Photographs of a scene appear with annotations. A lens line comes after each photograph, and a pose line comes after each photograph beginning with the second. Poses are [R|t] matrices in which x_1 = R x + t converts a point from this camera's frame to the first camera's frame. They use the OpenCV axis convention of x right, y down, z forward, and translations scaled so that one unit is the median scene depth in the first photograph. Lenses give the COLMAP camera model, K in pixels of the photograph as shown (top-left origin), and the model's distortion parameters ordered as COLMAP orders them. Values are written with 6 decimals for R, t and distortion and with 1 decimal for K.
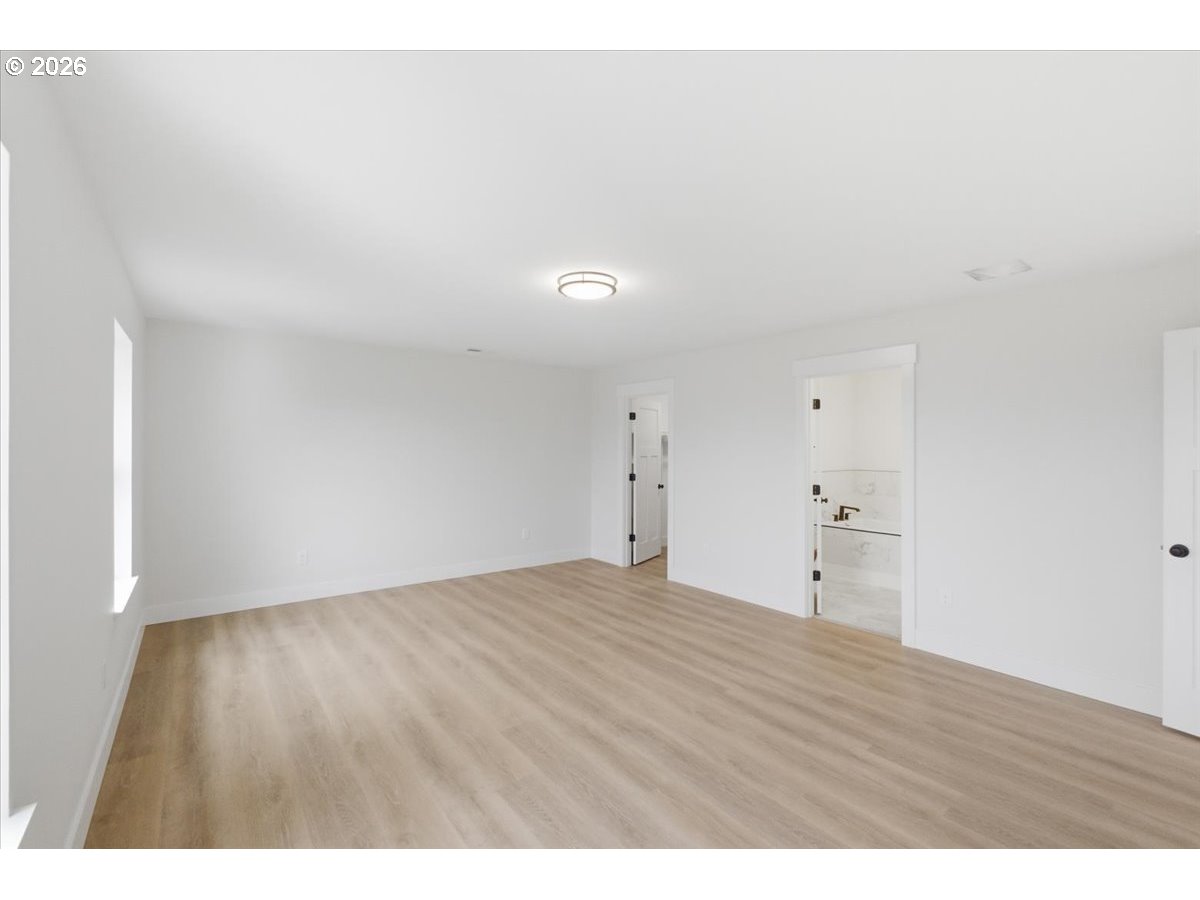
lens RADIAL K [[528.6, 0, 598.5], [0, 528.6, 441.6], [0, 0, 1]] dist [0.000681, 0.001357]
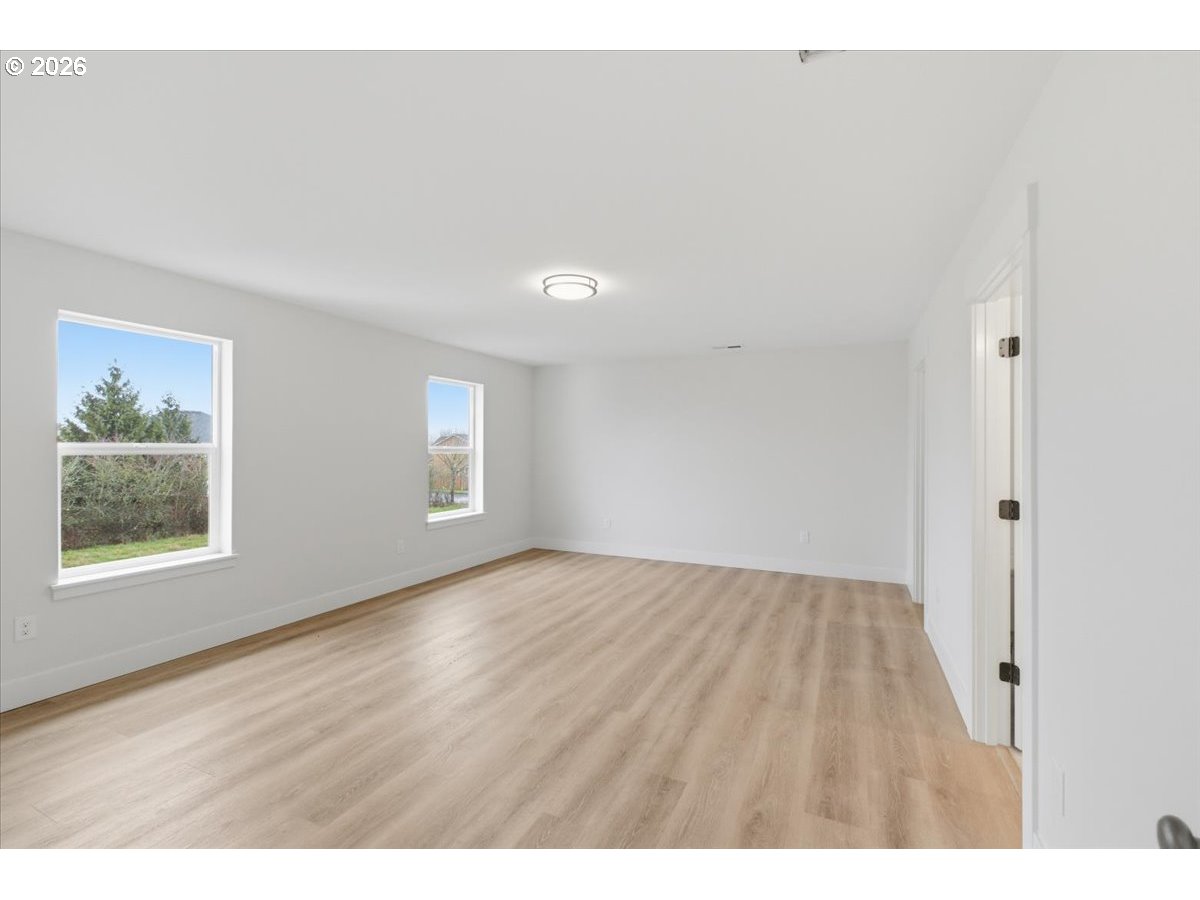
lens RADIAL K [[528.6, 0, 609.7], [0, 528.6, 456.3], [0, 0, 1]] dist [0.000681, 0.001357]
pose [[0.466084, 0.011957, -0.884660, 0.821695], [0.001409, 0.999897, 0.014257, 0.042192], [0.884740, -0.007892, 0.466019, 0.499609]]
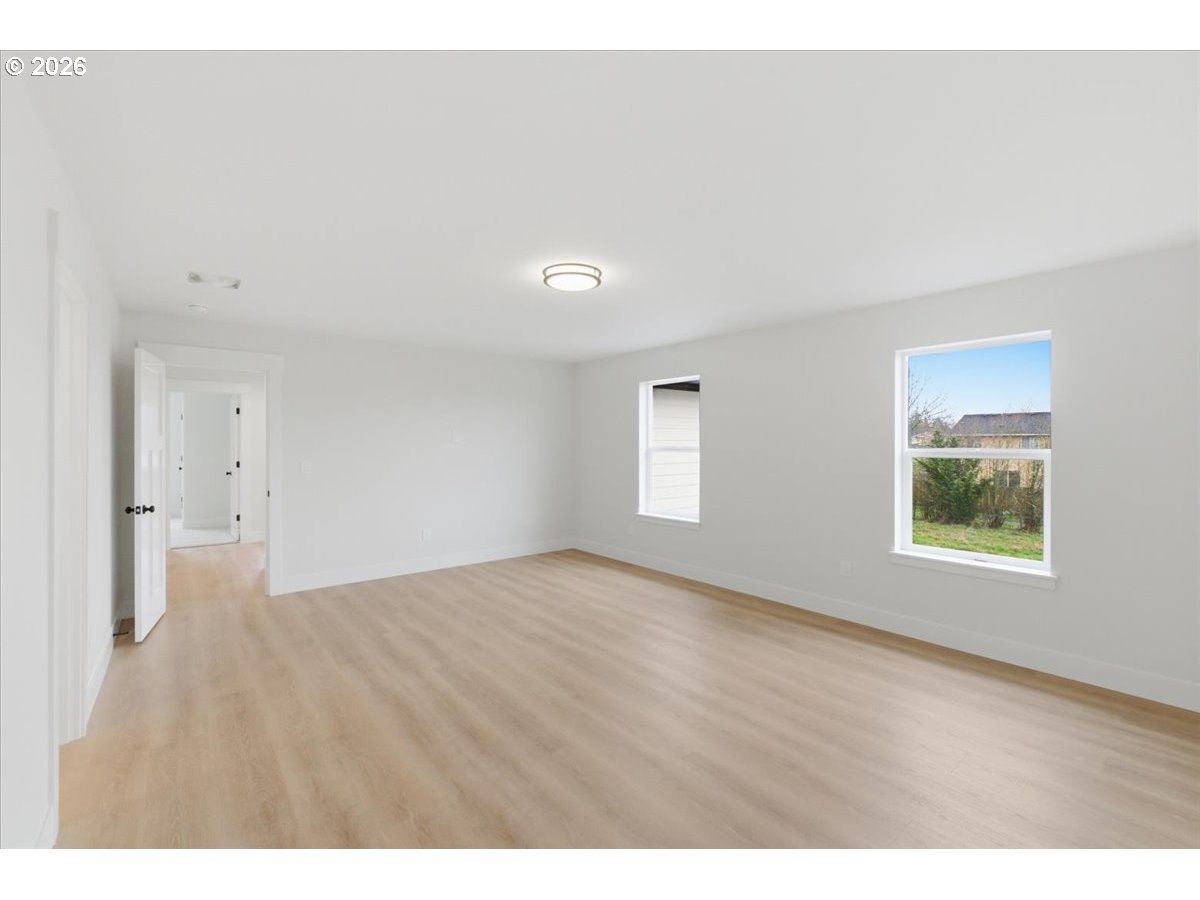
lens RADIAL K [[487.9, 0, 606.3], [0, 487.9, 448.7], [0, 0, 1]] dist [-0.005756, -0.001223]
pose [[-0.998247, -0.004118, -0.059036, -0.028084], [-0.004054, 0.999991, -0.001200, 0.029842], [0.059040, -0.000959, -0.998255, 1.670132]]
